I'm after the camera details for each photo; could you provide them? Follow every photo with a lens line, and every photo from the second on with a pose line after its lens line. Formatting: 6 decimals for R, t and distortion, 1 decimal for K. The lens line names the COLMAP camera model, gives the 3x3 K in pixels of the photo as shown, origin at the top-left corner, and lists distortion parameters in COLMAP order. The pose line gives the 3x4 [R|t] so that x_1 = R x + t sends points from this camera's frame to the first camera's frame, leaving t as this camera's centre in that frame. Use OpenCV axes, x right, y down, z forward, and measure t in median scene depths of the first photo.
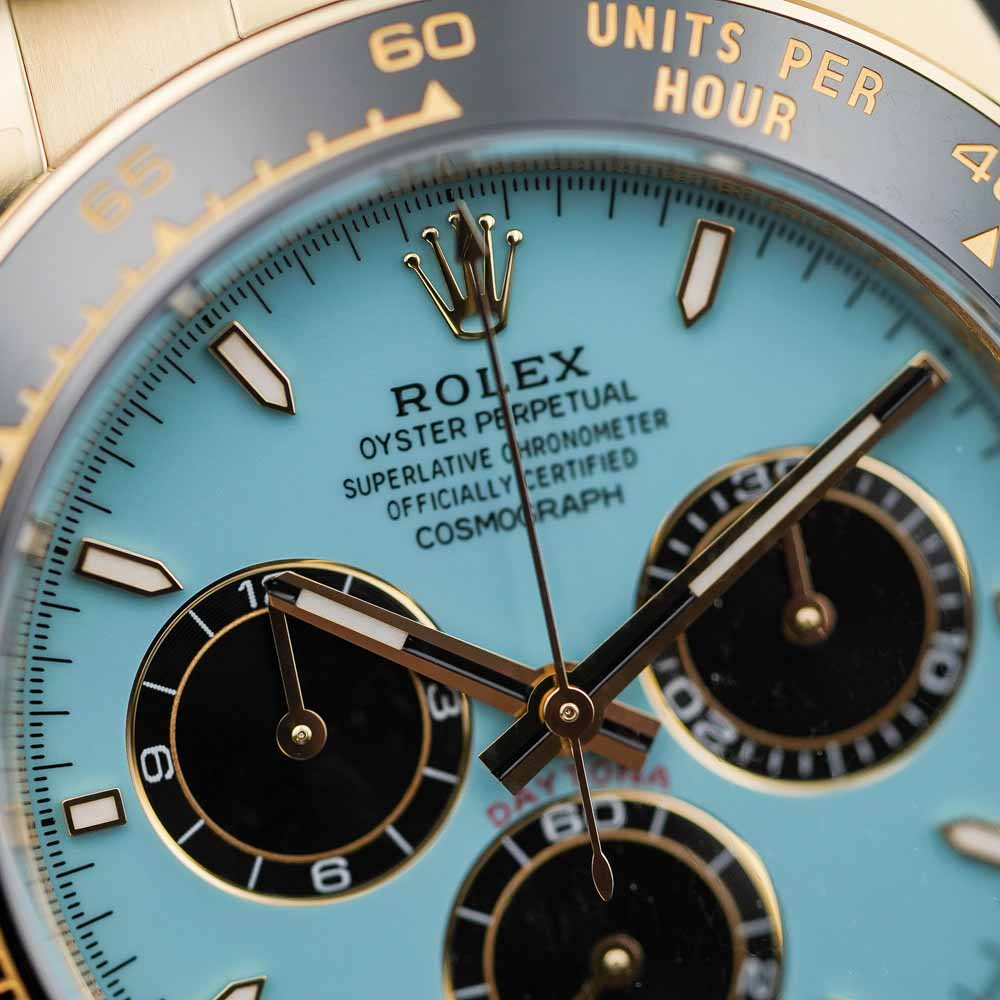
lens RADIAL K [[7446.6, 0, 500.0], [0, 7446.6, 500.0], [0, 0, 1]] dist [-0.929858, 31.535905]
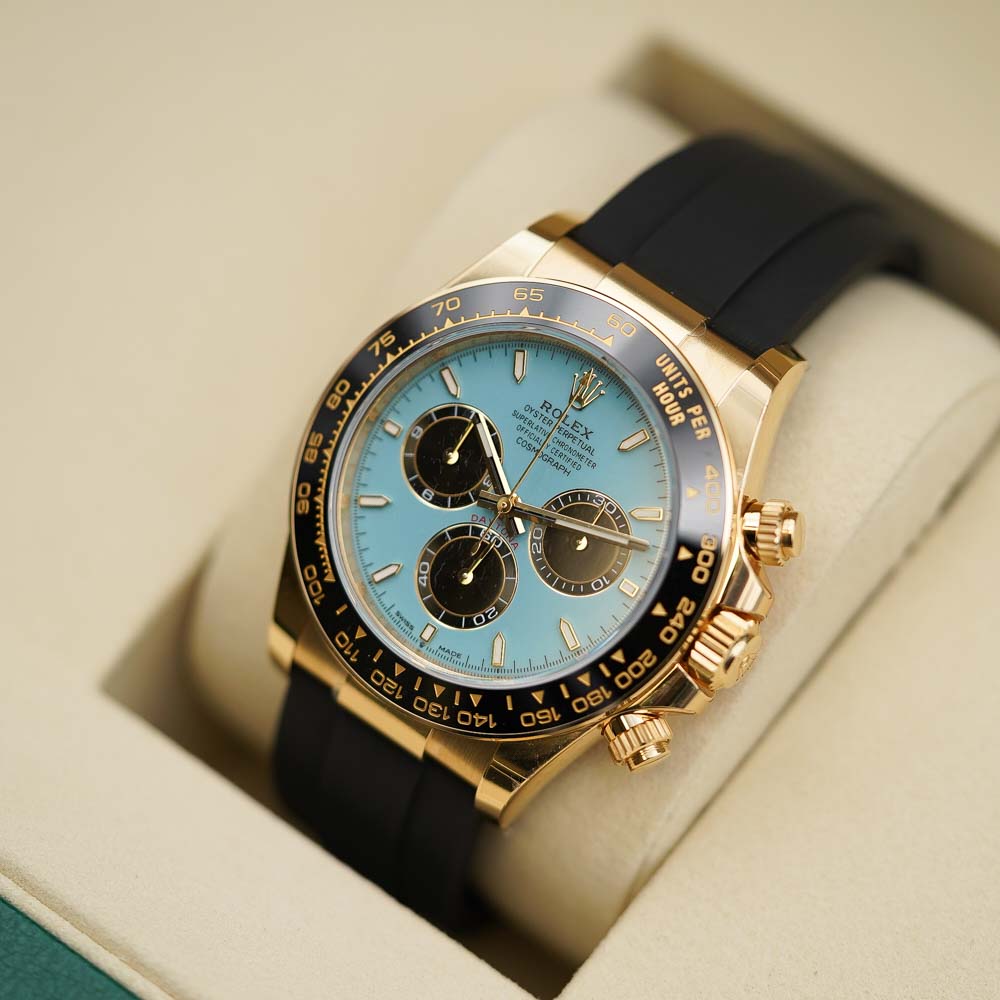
lens RADIAL K [[6073.4, 0, 499.6], [0, 6073.4, 547.4], [0, 0, 1]] dist [-1.782513, 3.913139]
pose [[0.621361, 0.686662, -0.377366, 1.003187], [-0.708415, 0.698115, 0.103844, -0.228242], [0.334751, 0.202807, 0.920223, -1.399612]]
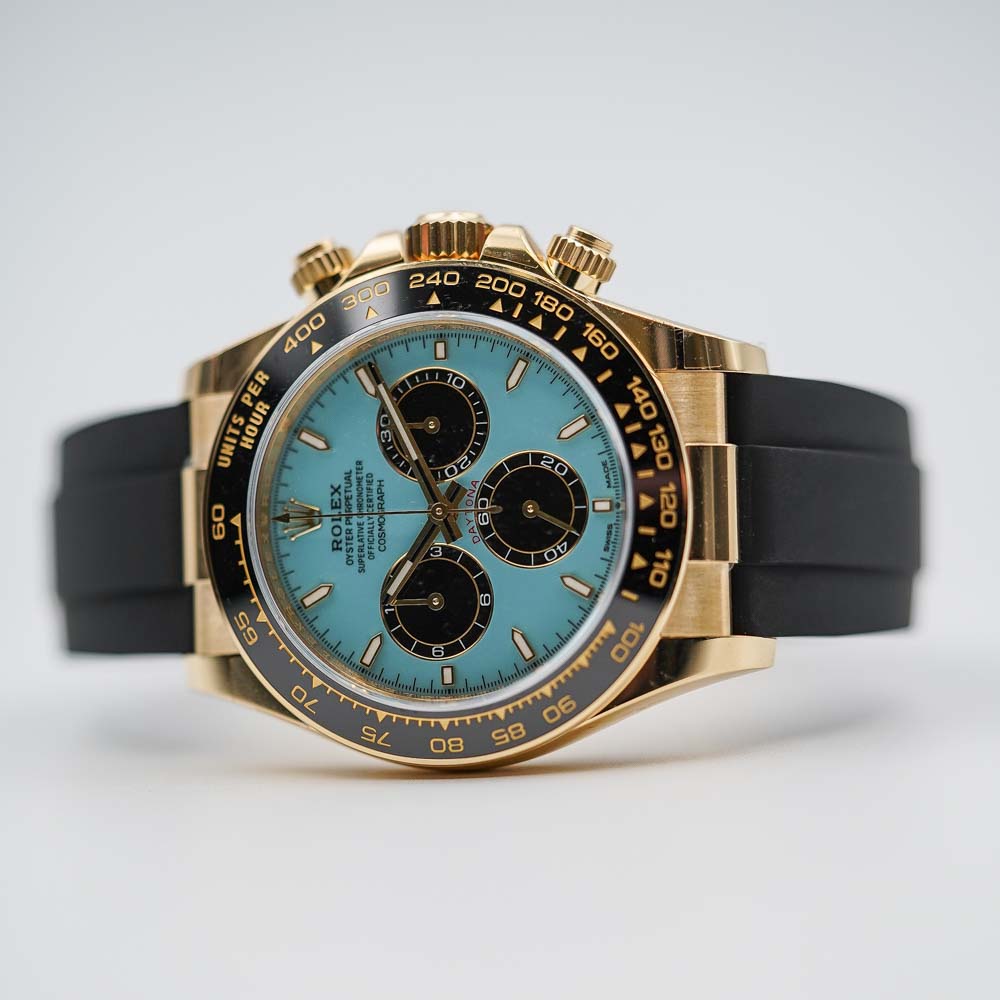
lens RADIAL K [[6073.4, 0, 499.6], [0, 6073.4, 547.4], [0, 0, 1]] dist [-1.782513, 3.913139]
pose [[0.155279, -0.984903, -0.076519, 0.181737], [0.932814, 0.171682, -0.316834, 0.810936], [0.325188, -0.022180, 0.945389, -1.259493]]
